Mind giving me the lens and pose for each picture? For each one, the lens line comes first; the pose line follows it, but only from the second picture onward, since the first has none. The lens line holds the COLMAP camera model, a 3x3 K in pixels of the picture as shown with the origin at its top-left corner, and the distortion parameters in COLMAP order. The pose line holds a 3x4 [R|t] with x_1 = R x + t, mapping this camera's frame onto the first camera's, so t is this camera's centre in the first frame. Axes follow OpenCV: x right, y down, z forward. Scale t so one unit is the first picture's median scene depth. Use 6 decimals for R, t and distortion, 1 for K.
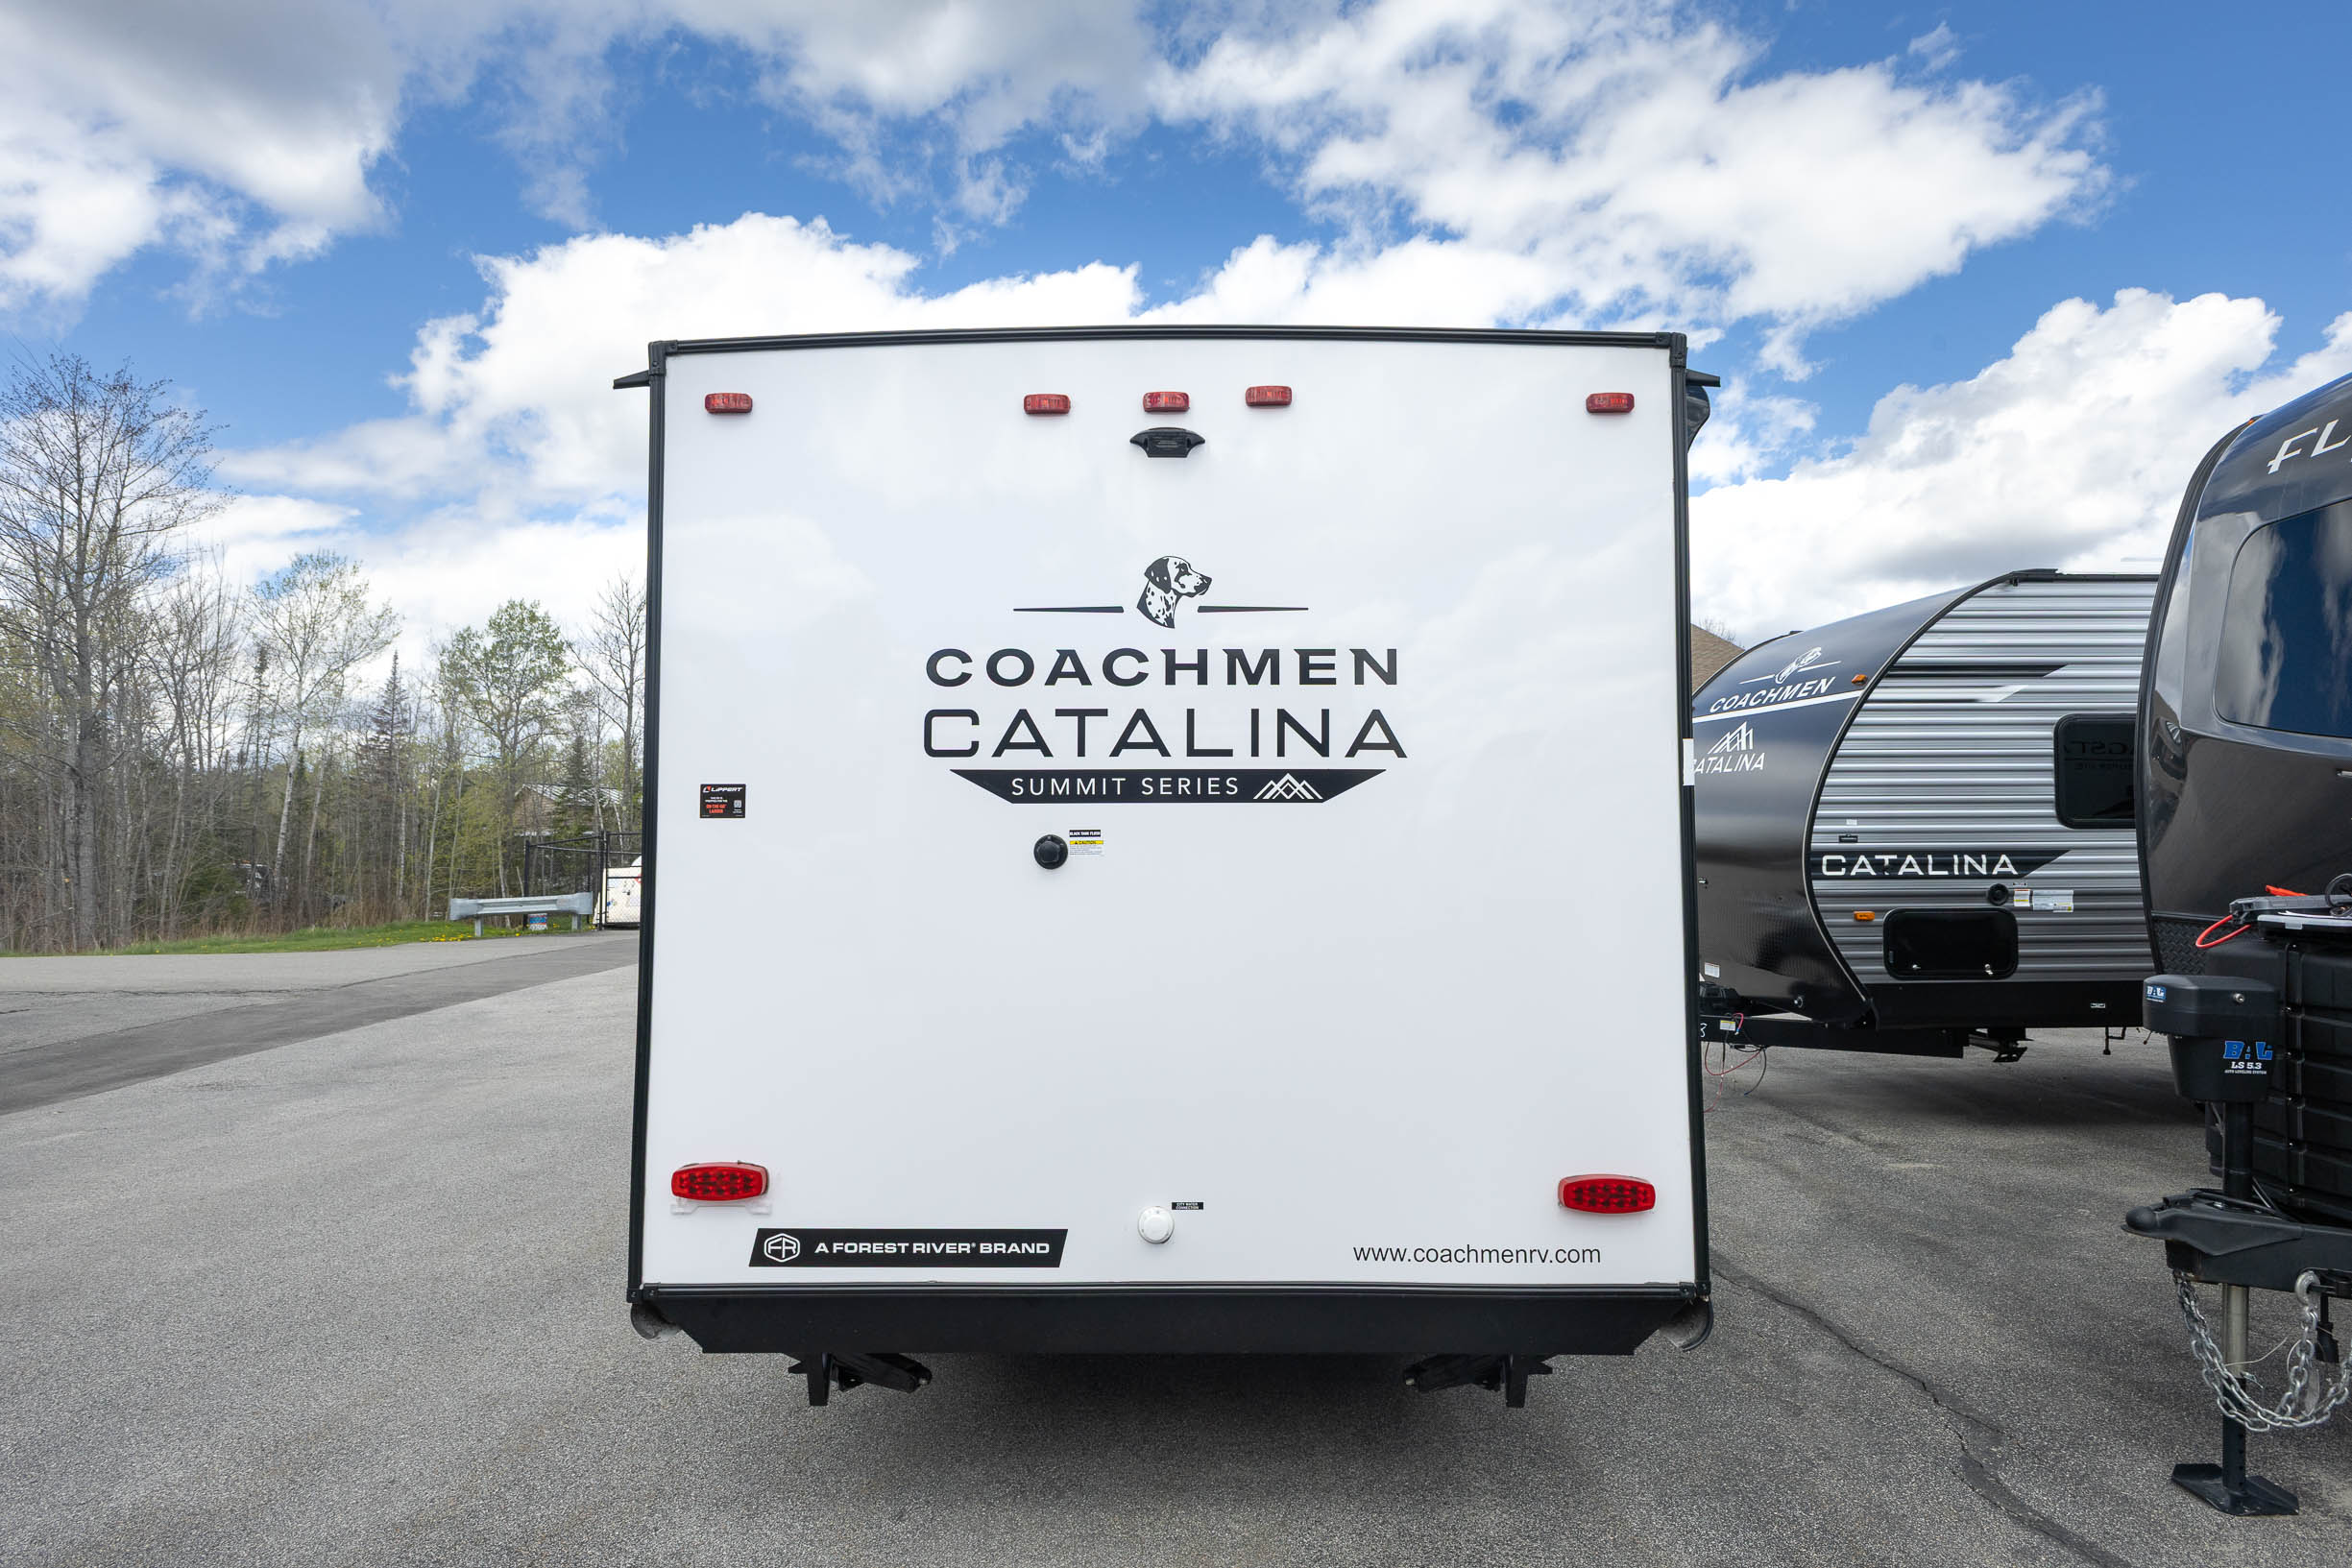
lens RADIAL K [[1333.9, 0, 1176.0], [0, 1333.9, 784.0], [0, 0, 1]] dist [-0.011950, 0.016751]
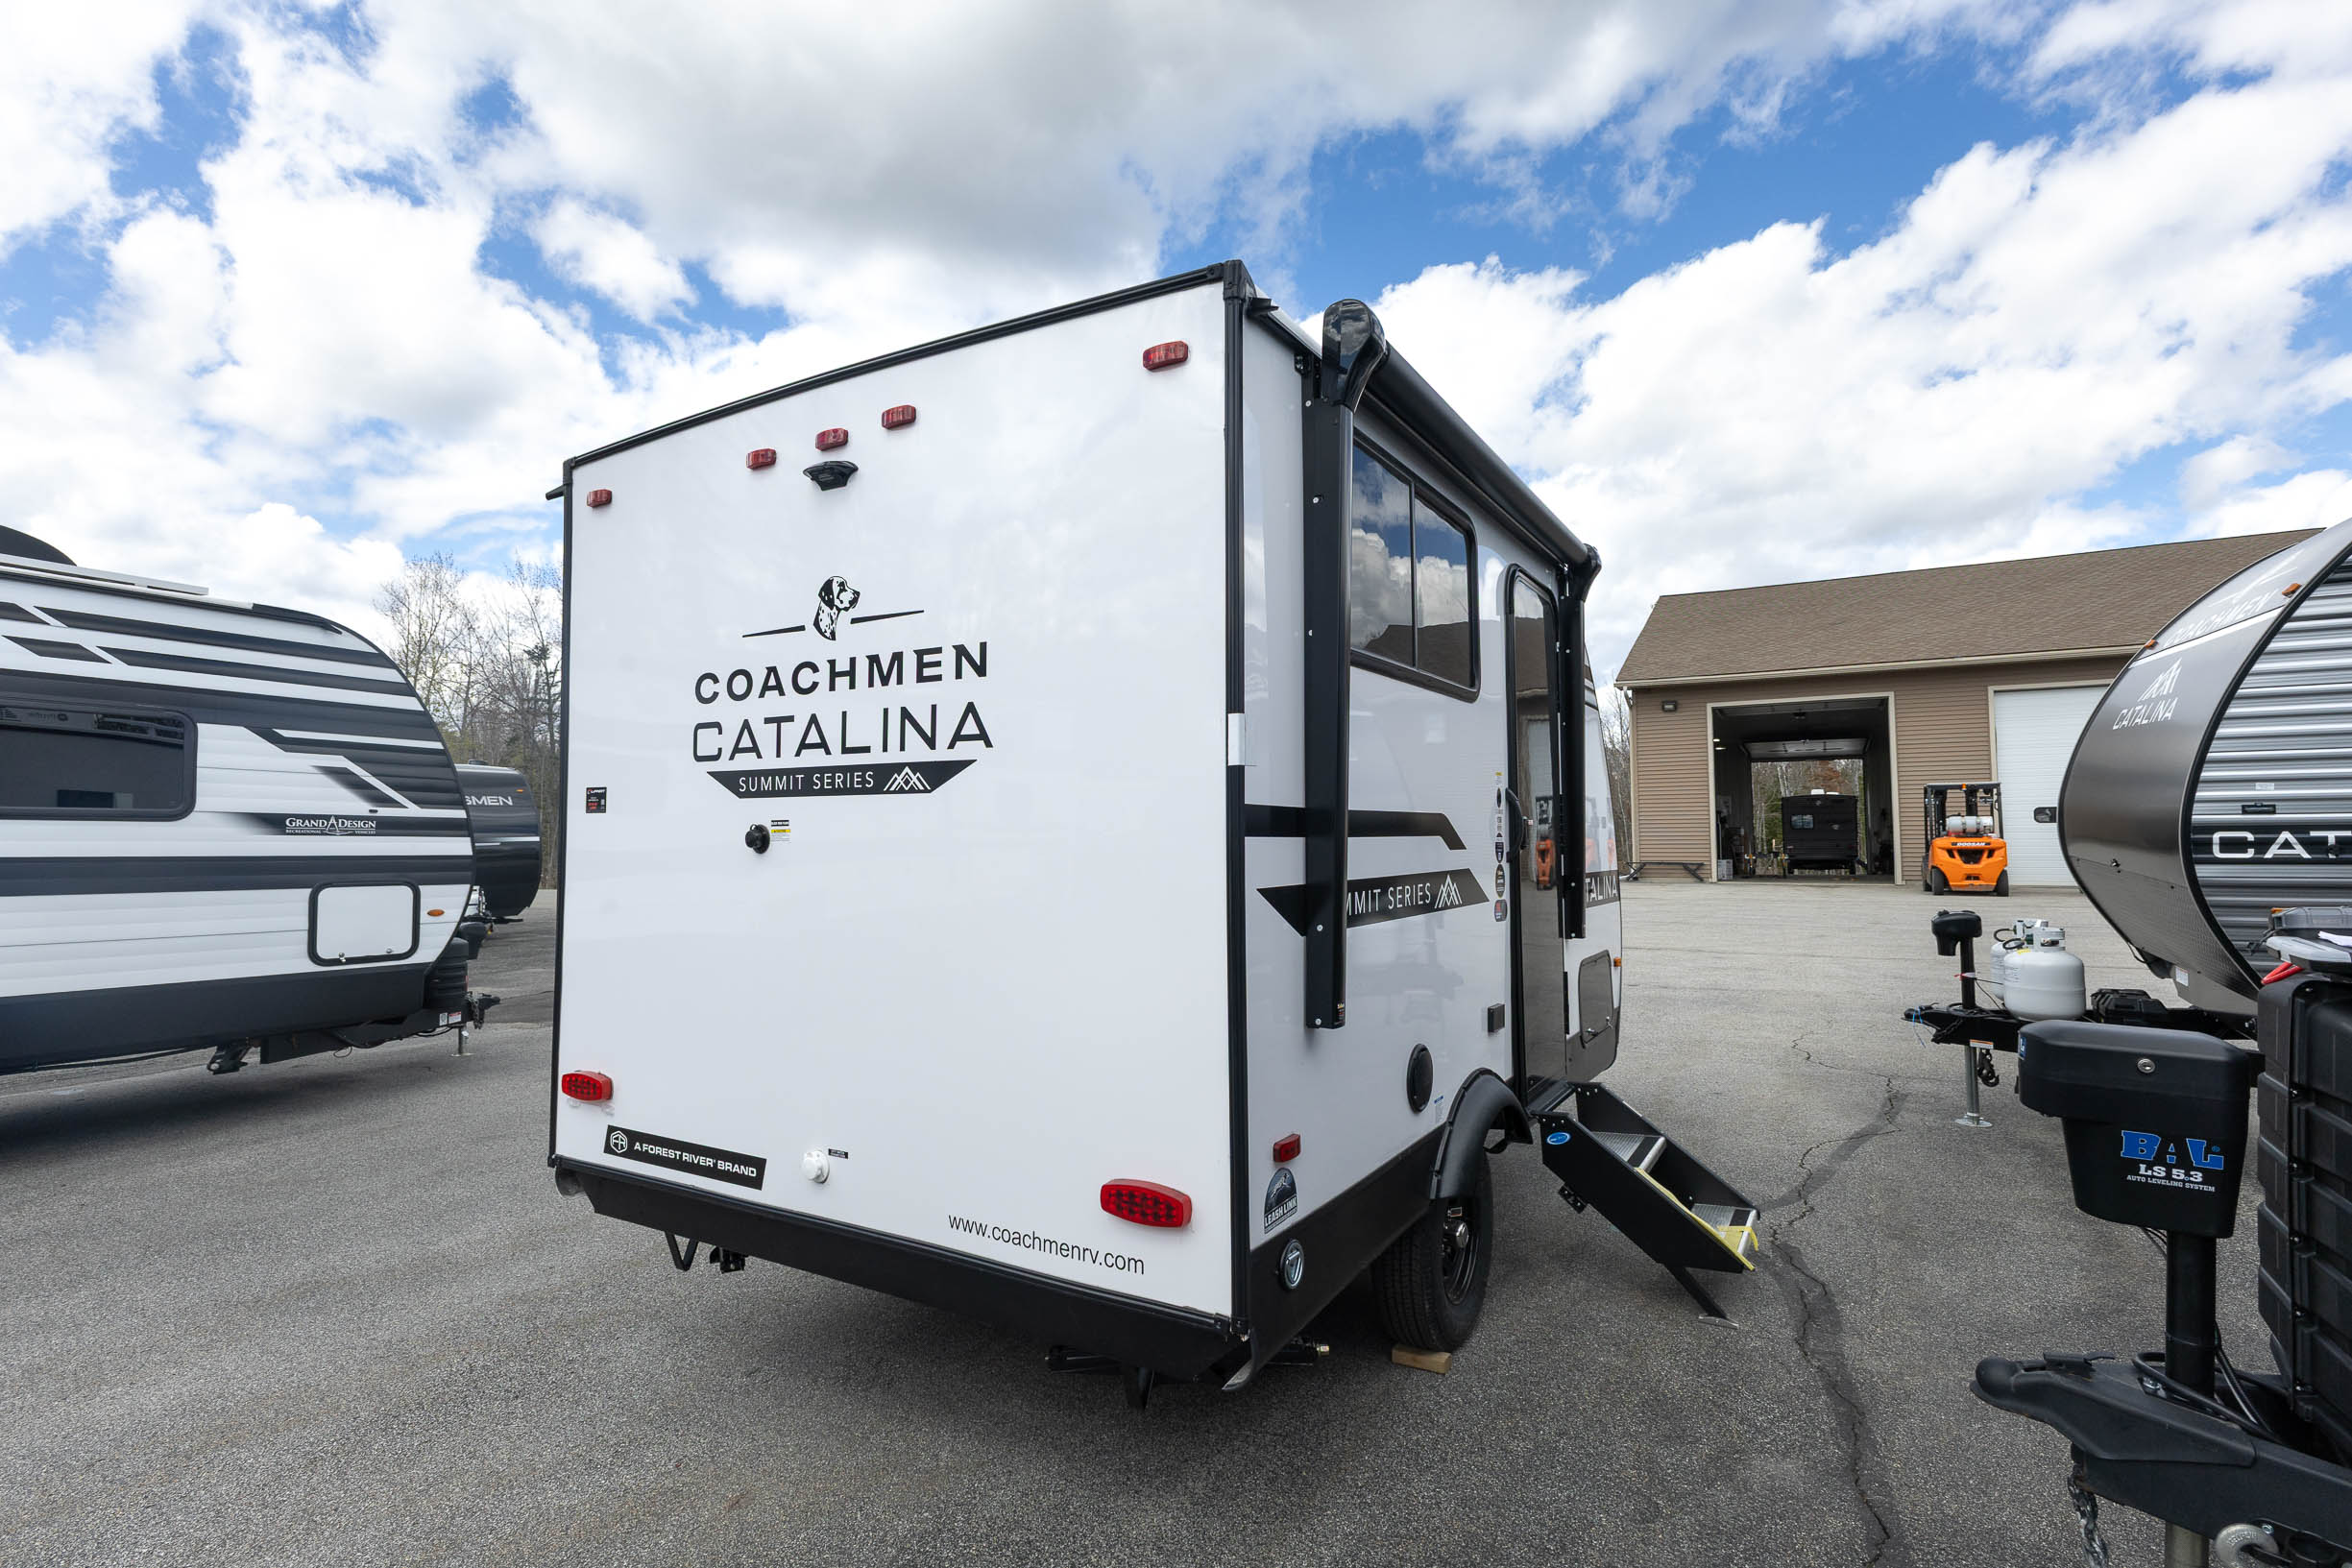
lens RADIAL K [[1175.2, 0, 1176.0], [0, 1175.2, 784.0], [0, 0, 1]] dist [0.004133, 0.000140]
pose [[0.853271, -0.023138, -0.520954, 0.759651], [0.032509, 0.999432, 0.008856, 0.004893], [0.520453, -0.024493, 0.853539, 0.300694]]
